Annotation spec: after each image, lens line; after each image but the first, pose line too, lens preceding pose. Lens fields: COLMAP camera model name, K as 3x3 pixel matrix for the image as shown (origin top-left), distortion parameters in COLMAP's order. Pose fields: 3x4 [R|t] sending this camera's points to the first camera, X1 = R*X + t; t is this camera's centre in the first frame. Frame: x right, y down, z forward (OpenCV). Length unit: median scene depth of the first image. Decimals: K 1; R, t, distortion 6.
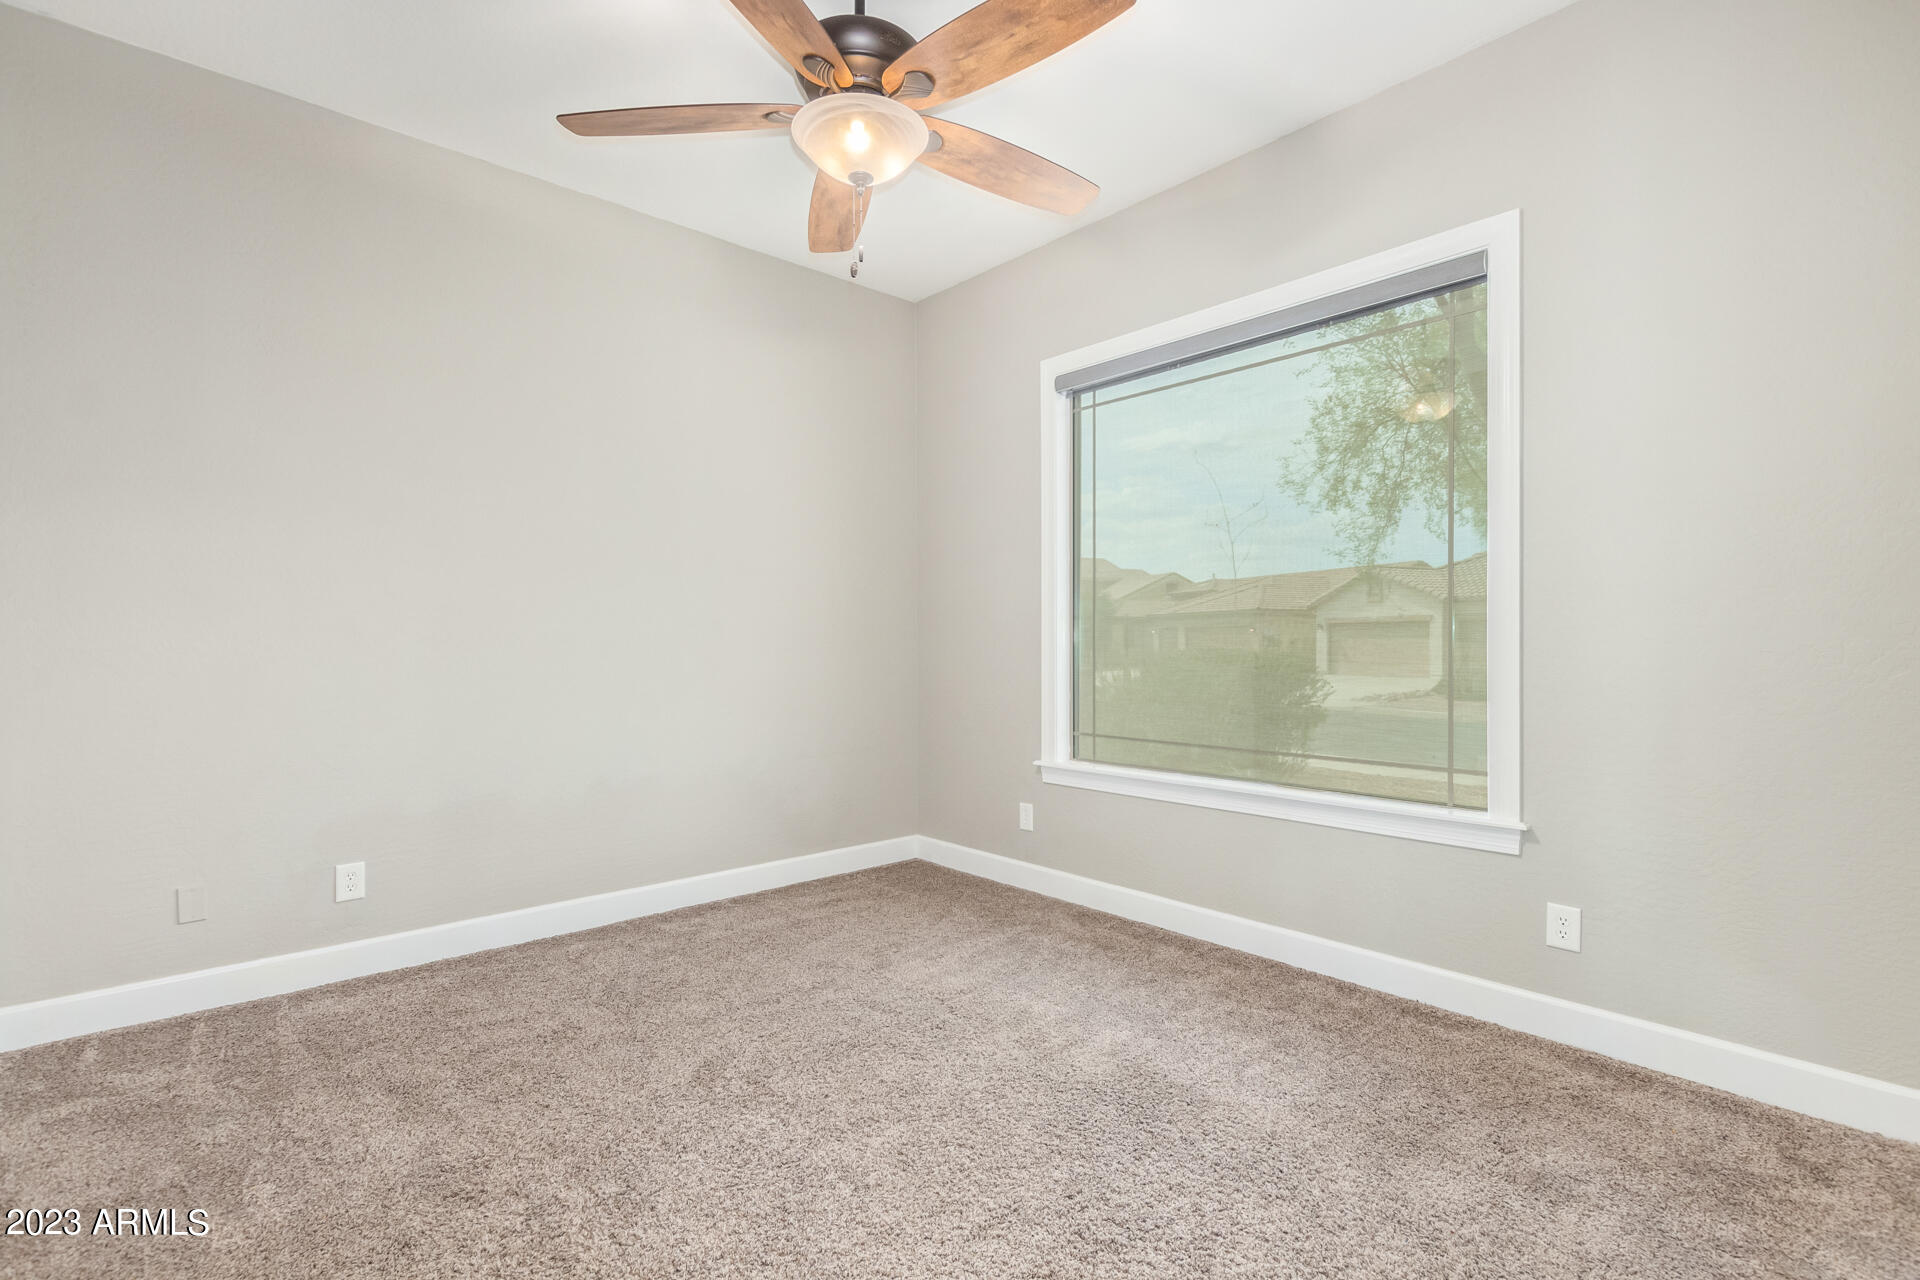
lens RADIAL K [[877.1, 0, 953.3], [0, 877.1, 634.1], [0, 0, 1]] dist [0.000904, -0.000547]
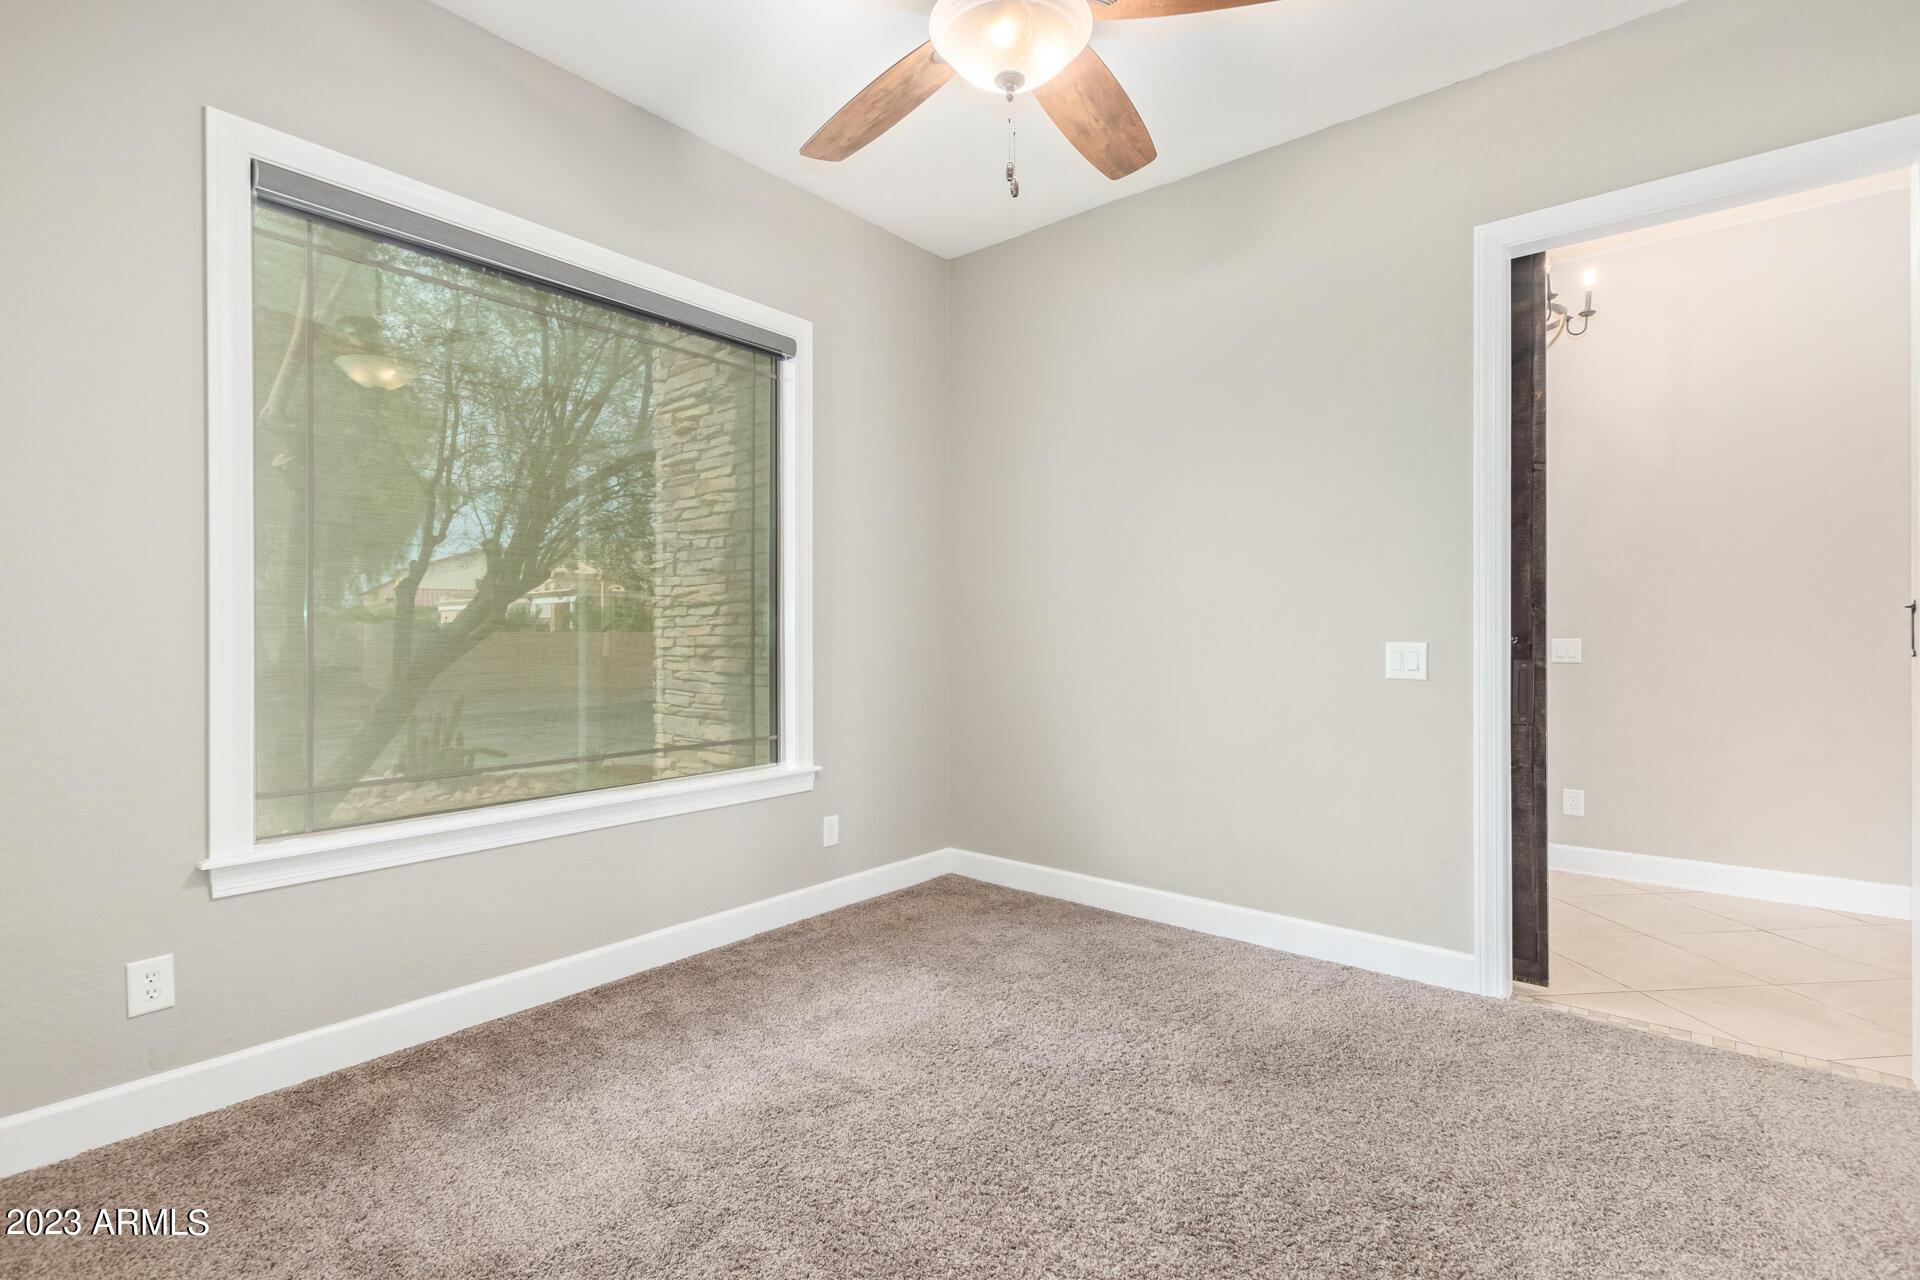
lens RADIAL K [[877.1, 0, 953.3], [0, 877.1, 634.1], [0, 0, 1]] dist [0.000904, -0.000547]
pose [[-0.142900, 0.017275, 0.989586, -0.720947], [0.007530, 0.999838, -0.016366, 0.031210], [-0.989708, 0.005113, -0.143007, 0.933729]]
